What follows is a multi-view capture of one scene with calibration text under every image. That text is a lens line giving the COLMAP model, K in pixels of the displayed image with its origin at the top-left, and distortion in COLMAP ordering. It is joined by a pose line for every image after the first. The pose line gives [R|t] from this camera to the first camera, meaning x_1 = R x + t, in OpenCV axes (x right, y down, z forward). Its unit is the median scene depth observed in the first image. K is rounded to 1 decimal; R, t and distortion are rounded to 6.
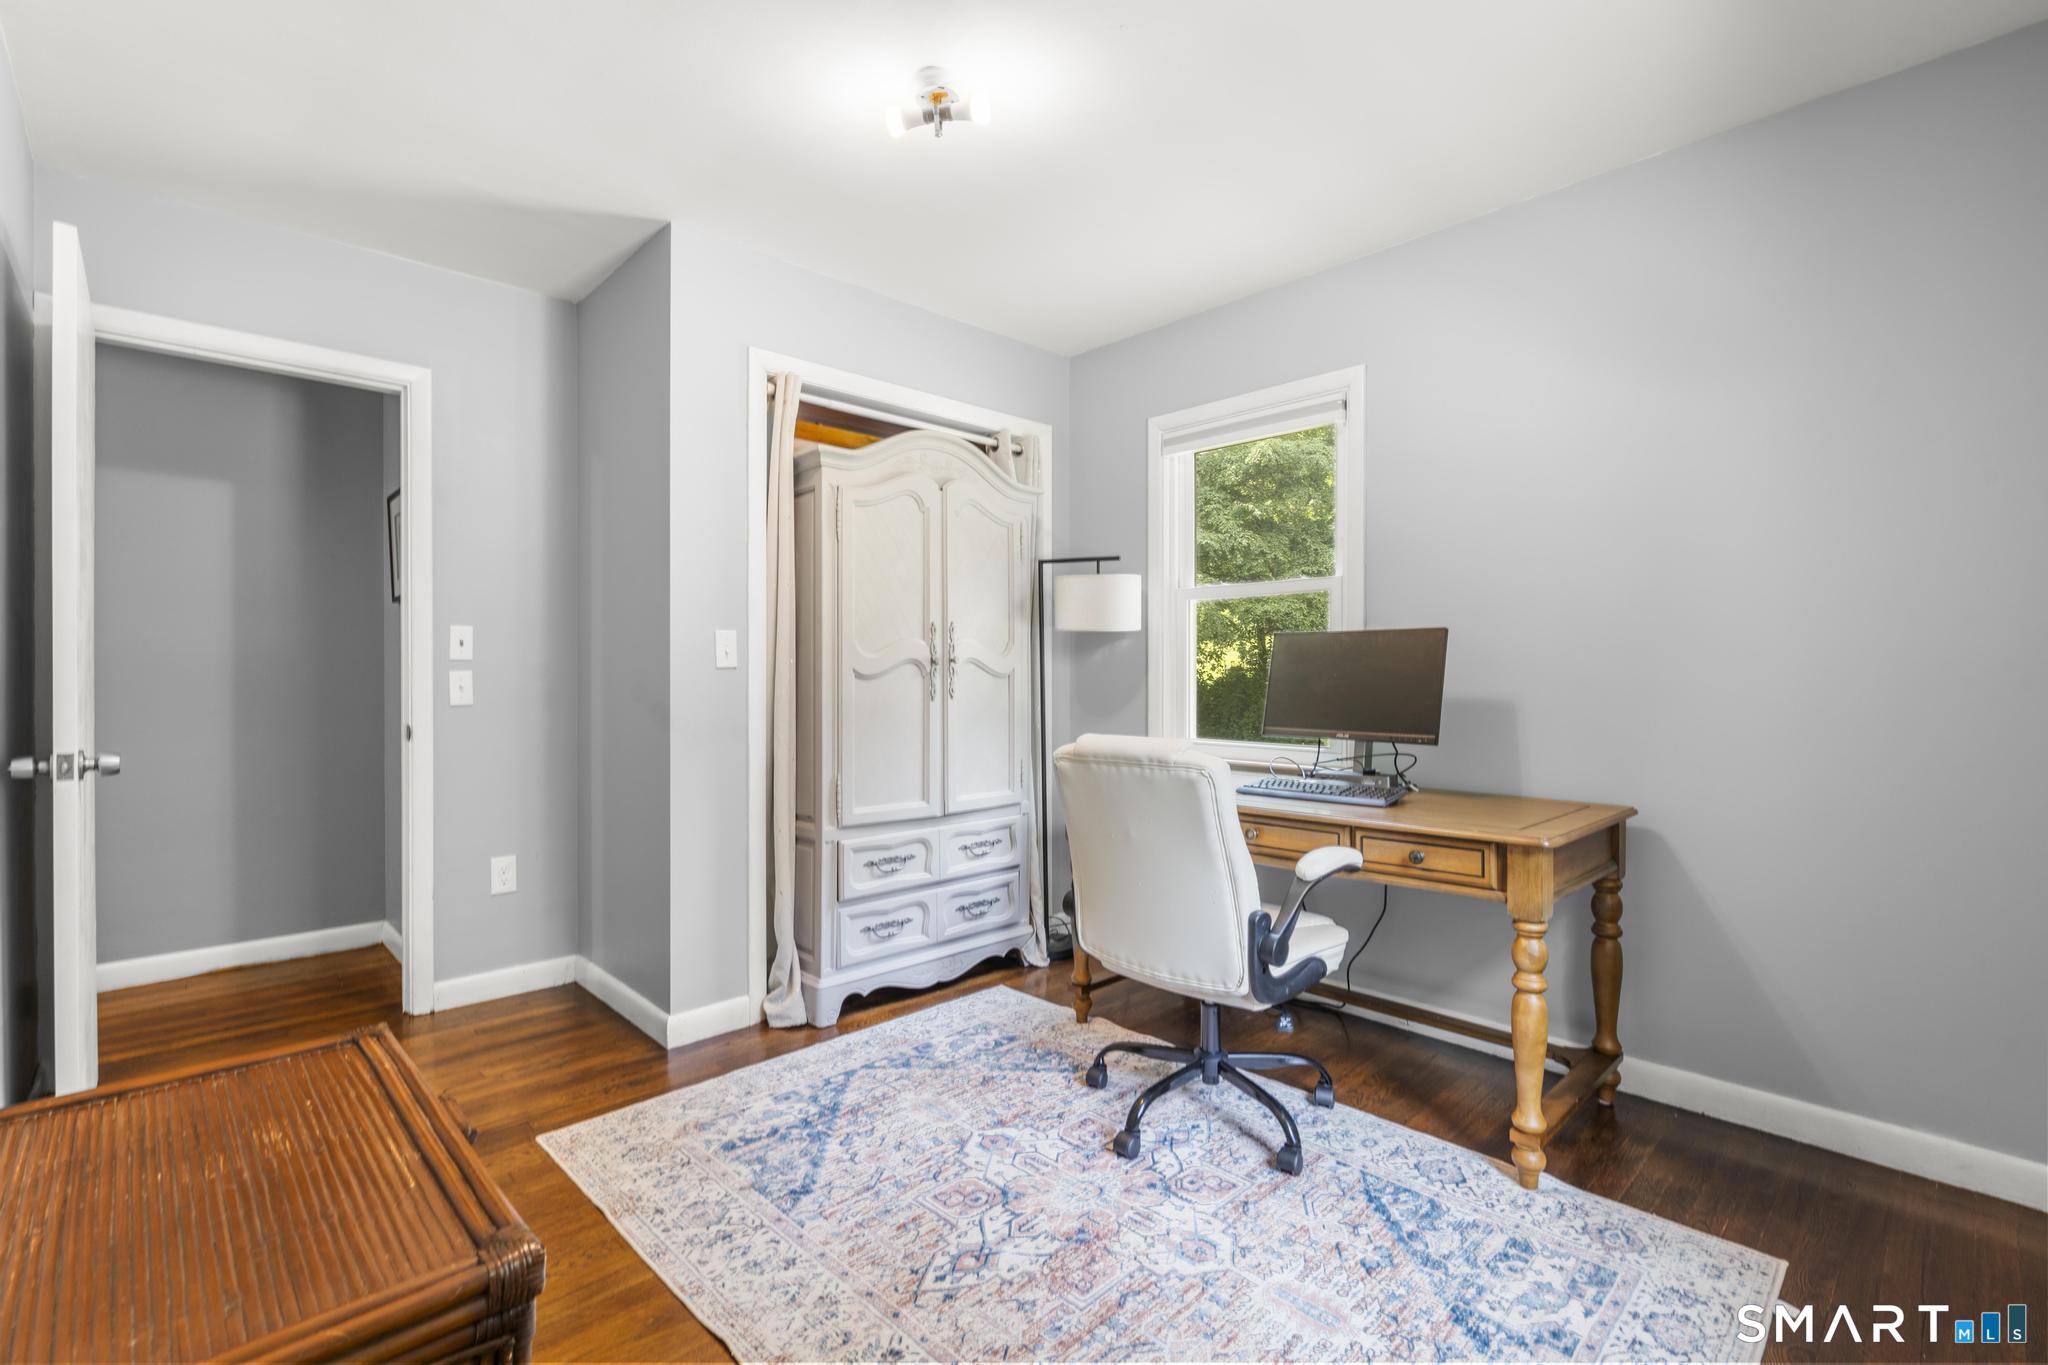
lens RADIAL K [[925.9, 0, 1019.8], [0, 925.9, 679.1], [0, 0, 1]] dist [0.001228, -0.000081]
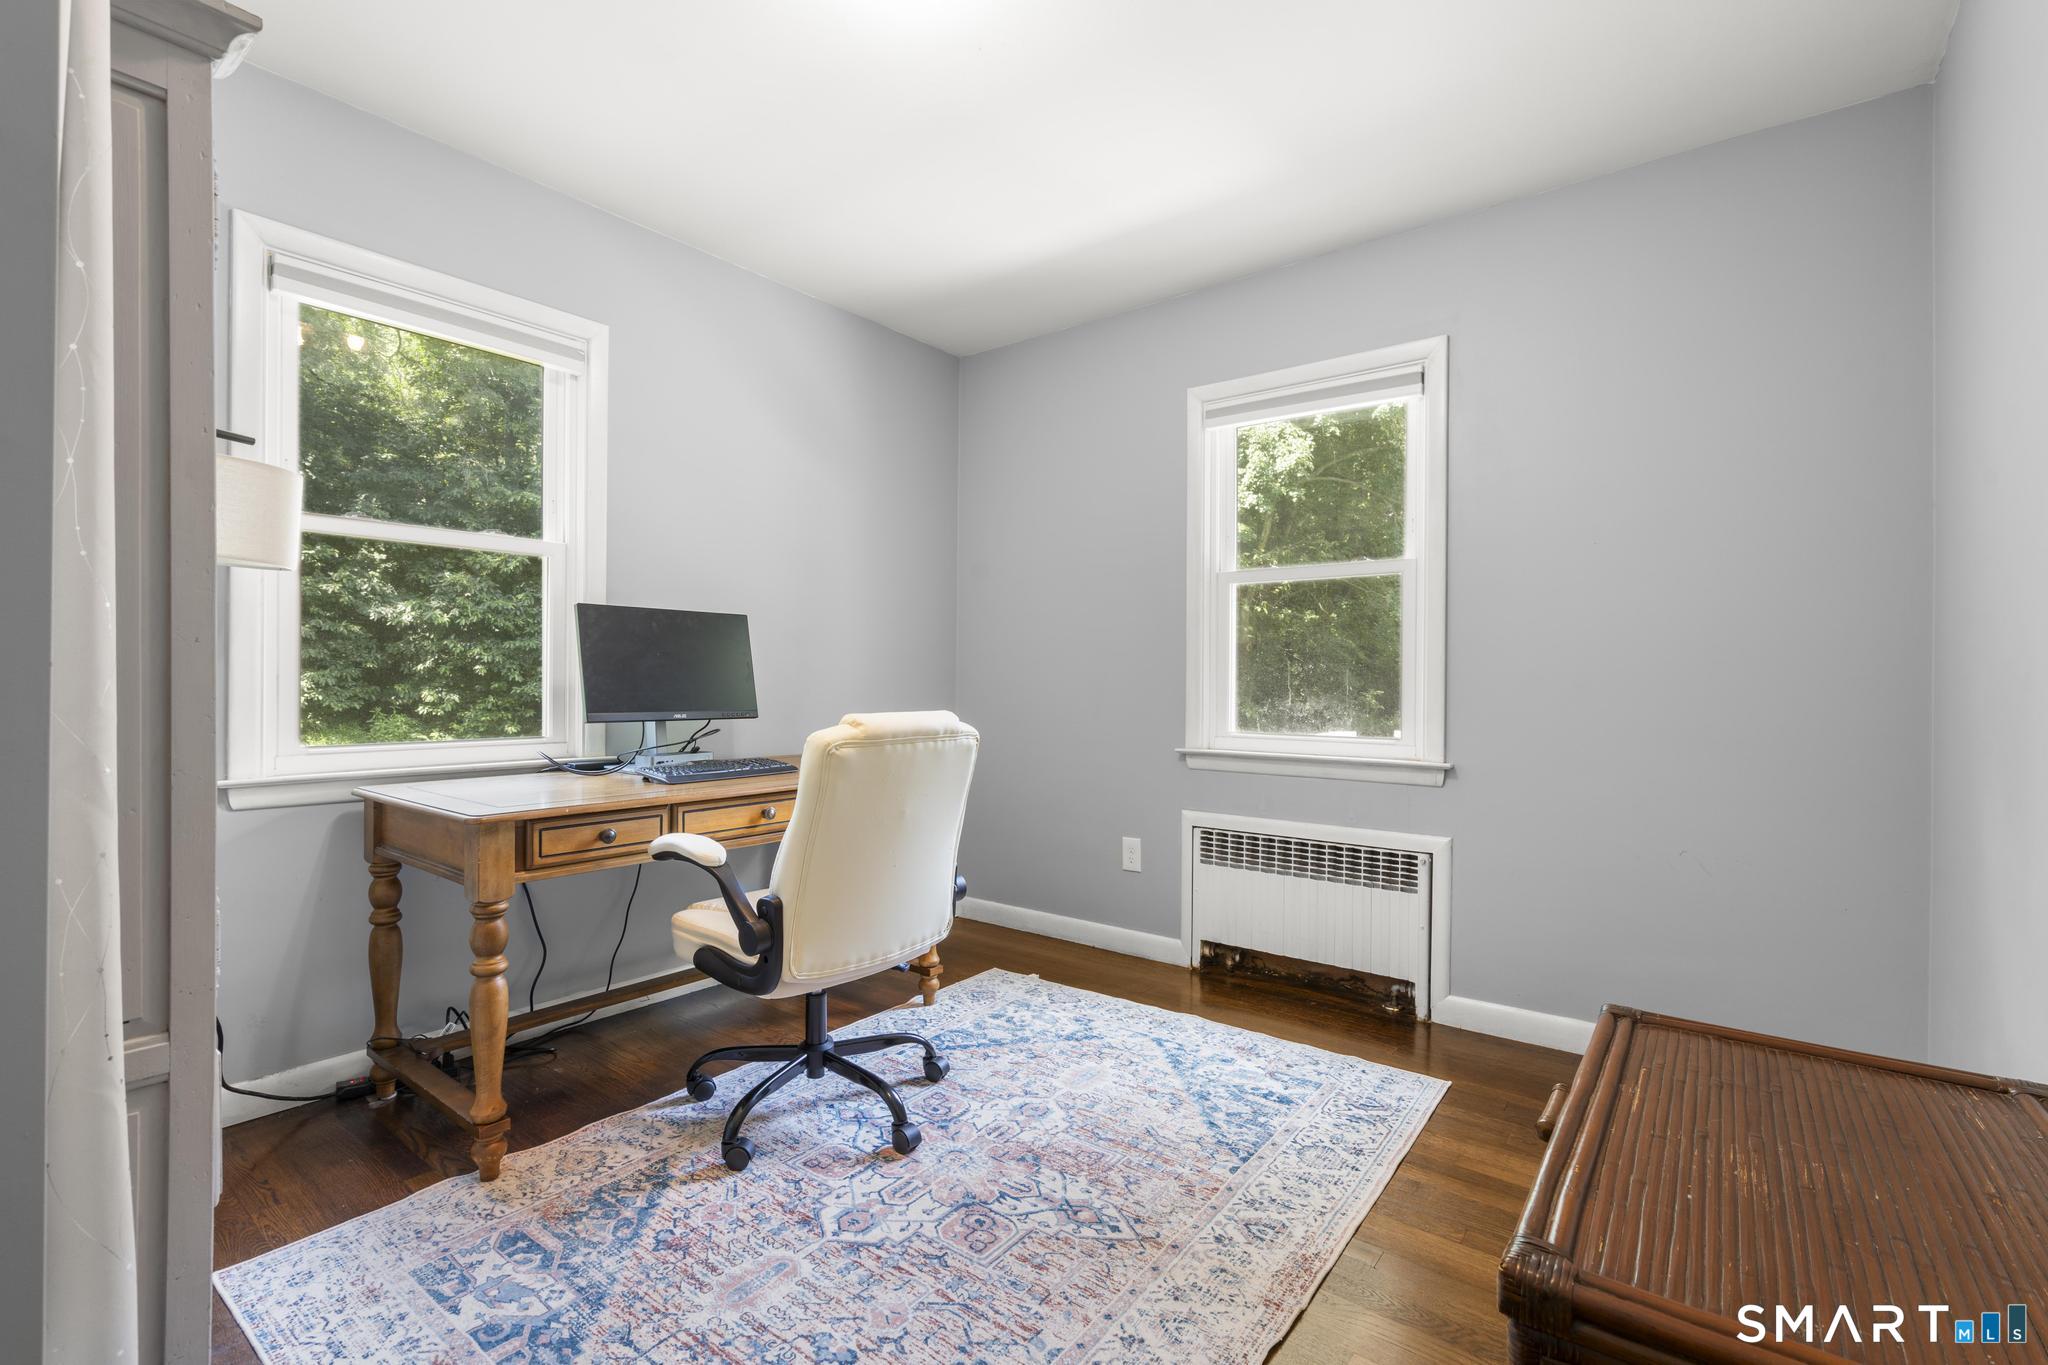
lens RADIAL K [[925.9, 0, 1012.8], [0, 925.9, 682.2], [0, 0, 1]] dist [0.001228, -0.000081]
pose [[-0.153993, -0.000544, 0.988072, -0.918036], [-0.004861, 0.999988, -0.000207, 0.028830], [-0.988060, -0.004835, -0.153994, 1.069828]]
